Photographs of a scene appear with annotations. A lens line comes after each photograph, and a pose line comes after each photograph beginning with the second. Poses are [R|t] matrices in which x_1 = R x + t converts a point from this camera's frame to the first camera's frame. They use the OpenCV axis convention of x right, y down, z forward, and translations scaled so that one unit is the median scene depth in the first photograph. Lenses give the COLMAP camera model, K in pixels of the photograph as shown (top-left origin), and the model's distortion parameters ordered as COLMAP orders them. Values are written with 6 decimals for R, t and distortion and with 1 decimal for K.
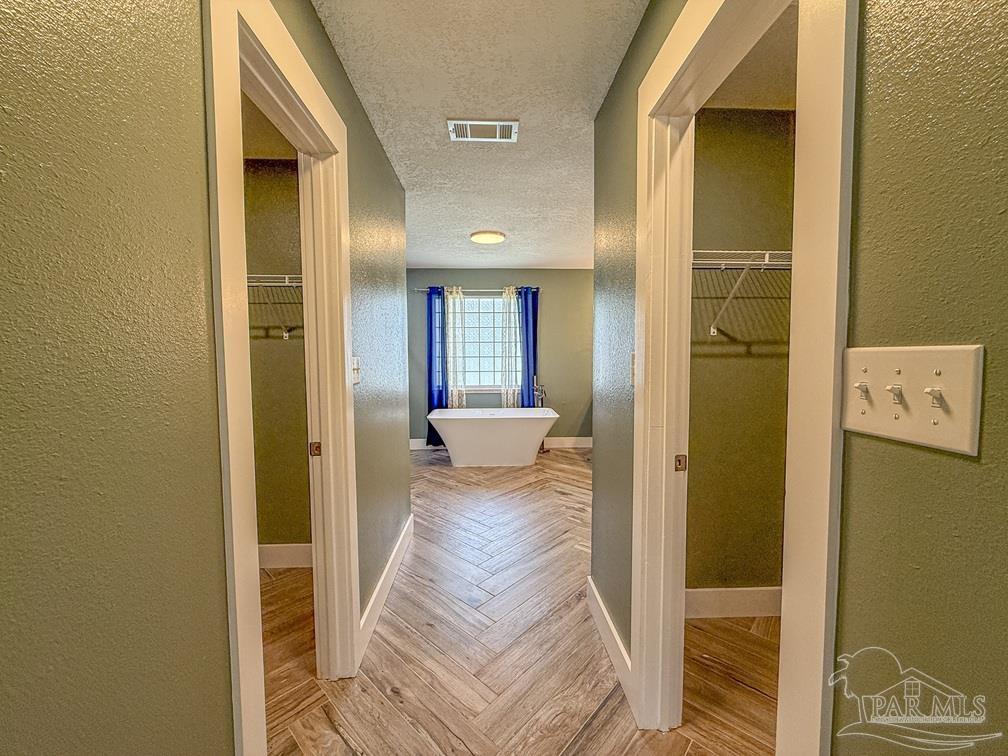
lens RADIAL K [[402.5, 0, 504.0], [0, 402.5, 378.0], [0, 0, 1]] dist [0.000867, 0.000054]
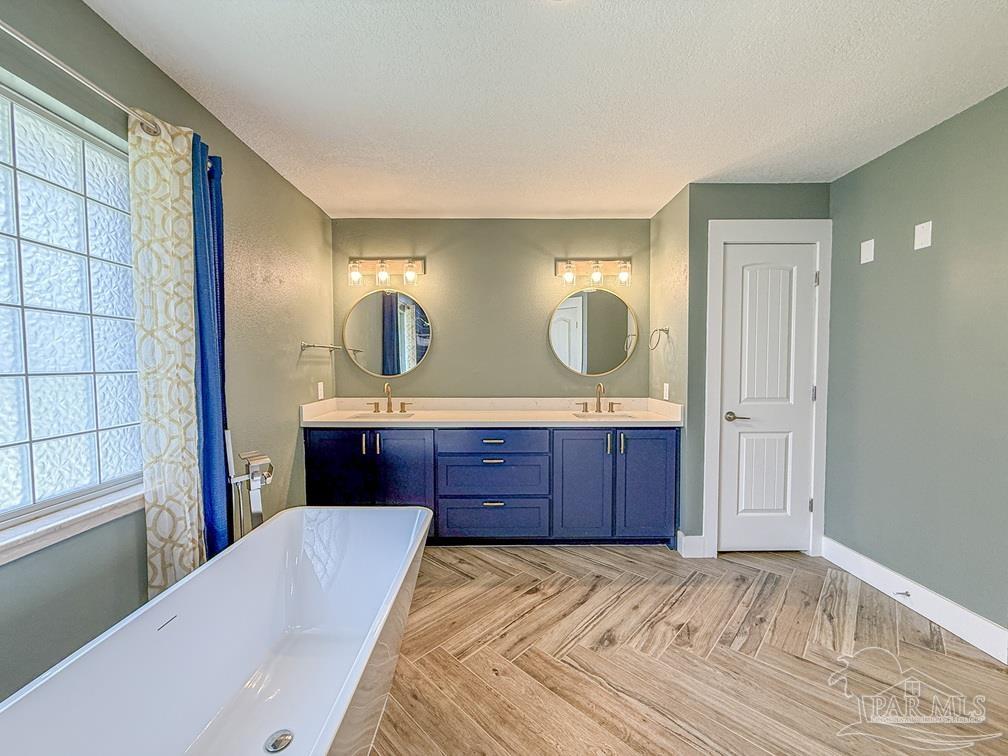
lens RADIAL K [[402.5, 0, 504.0], [0, 402.5, 378.0], [0, 0, 1]] dist [0.000867, 0.000054]
pose [[0.036366, -0.040138, 0.998532, -0.336481], [0.058966, 0.997538, 0.037951, -0.069370], [-0.997597, 0.057499, 0.038643, 1.033367]]
